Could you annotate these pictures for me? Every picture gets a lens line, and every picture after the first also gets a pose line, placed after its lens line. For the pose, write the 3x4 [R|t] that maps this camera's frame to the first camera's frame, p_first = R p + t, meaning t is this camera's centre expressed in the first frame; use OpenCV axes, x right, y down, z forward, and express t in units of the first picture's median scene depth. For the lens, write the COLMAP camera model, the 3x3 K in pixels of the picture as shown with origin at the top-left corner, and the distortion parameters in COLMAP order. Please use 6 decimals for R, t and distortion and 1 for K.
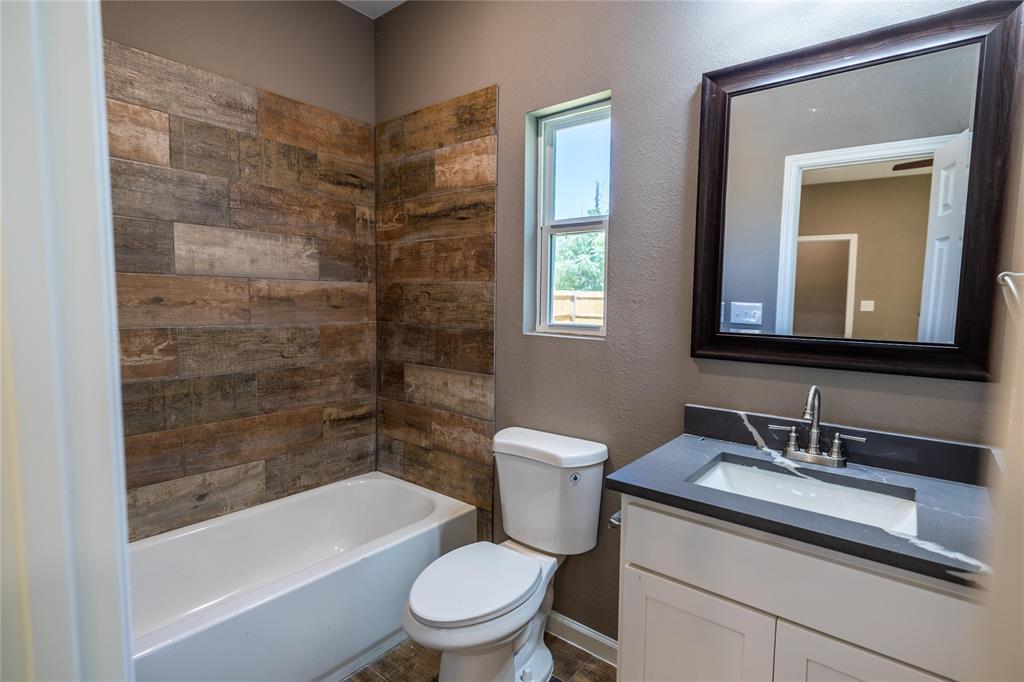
lens RADIAL K [[507.2, 0, 512.0], [0, 507.2, 341.0], [0, 0, 1]] dist [0.001048, 0.000169]
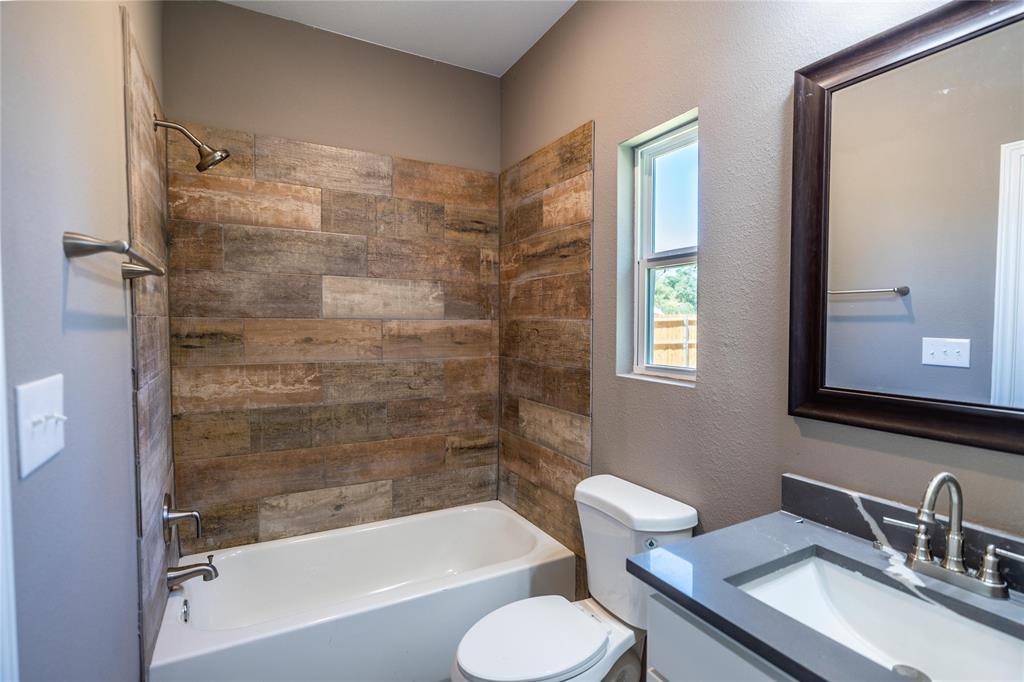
lens RADIAL K [[493.7, 0, 512.0], [0, 493.7, 341.0], [0, 0, 1]] dist [0.001073, 0.000686]
pose [[0.926392, 0.003023, -0.376549, 0.179882], [-0.021445, 0.998768, -0.044741, -0.031376], [0.375950, 0.049523, 0.925316, 0.076602]]
